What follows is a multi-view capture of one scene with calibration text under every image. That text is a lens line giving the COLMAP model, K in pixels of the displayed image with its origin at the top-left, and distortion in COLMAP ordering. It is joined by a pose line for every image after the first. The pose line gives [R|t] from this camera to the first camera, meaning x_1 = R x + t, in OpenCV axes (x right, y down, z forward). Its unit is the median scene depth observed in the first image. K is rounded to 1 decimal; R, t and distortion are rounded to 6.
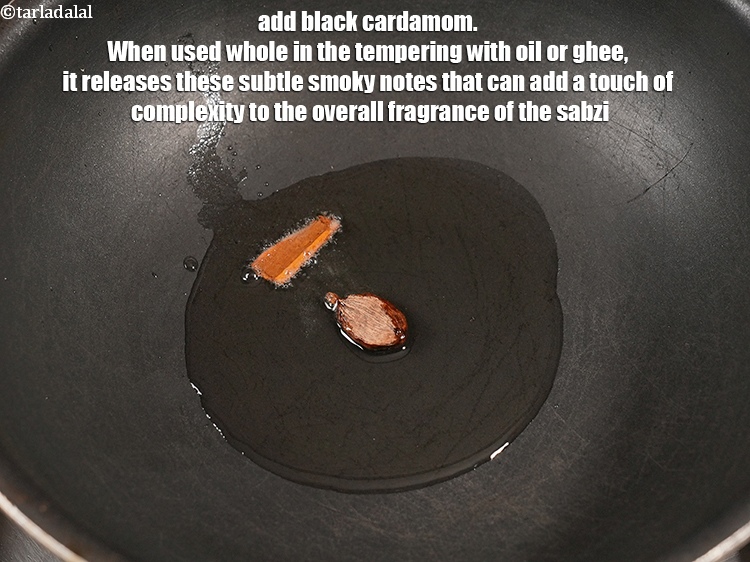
lens RADIAL K [[1584.4, 0, 371.6], [0, 1584.4, 288.8], [0, 0, 1]] dist [0.020405, 0.000000]
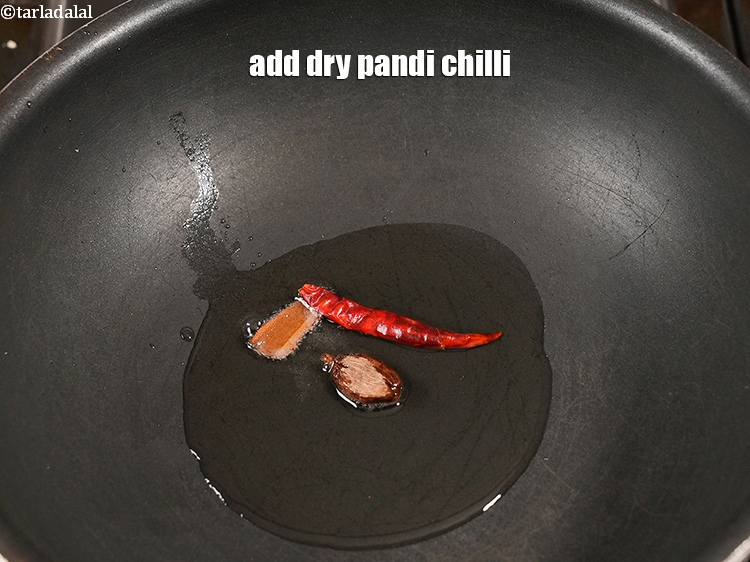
lens RADIAL K [[1584.4, 0, 388.9], [0, 1584.4, 288.6], [0, 0, 1]] dist [0.020405, 0.000000]
pose [[0.999347, -0.036103, 0.001088, 0.017418], [0.036112, 0.998039, -0.051127, 0.012796], [0.000760, 0.051133, 0.998692, -0.030119]]
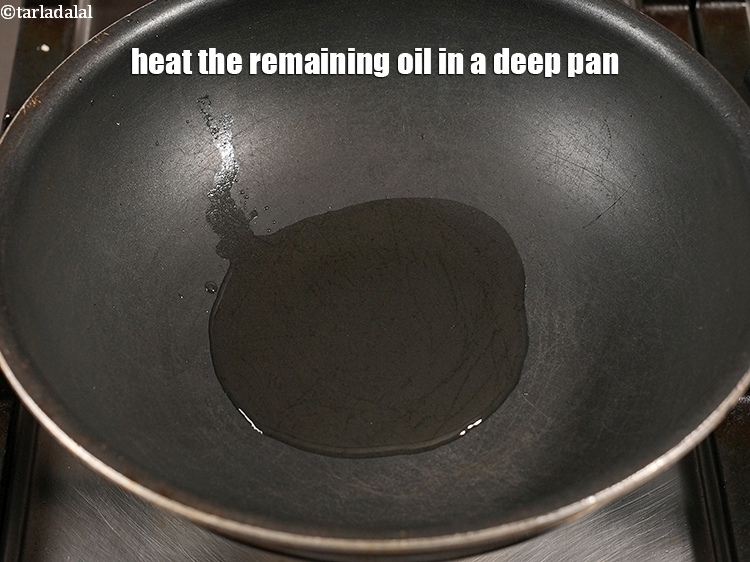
lens RADIAL K [[1618.4, 0, 372.7], [0, 1618.4, 280.6], [0, 0, 1]] dist [0.036600, 0.000000]
pose [[0.999743, -0.021087, 0.008304, -0.005063], [0.021817, 0.994672, -0.100755, 0.107303], [-0.006136, 0.100910, 0.994877, -0.197450]]
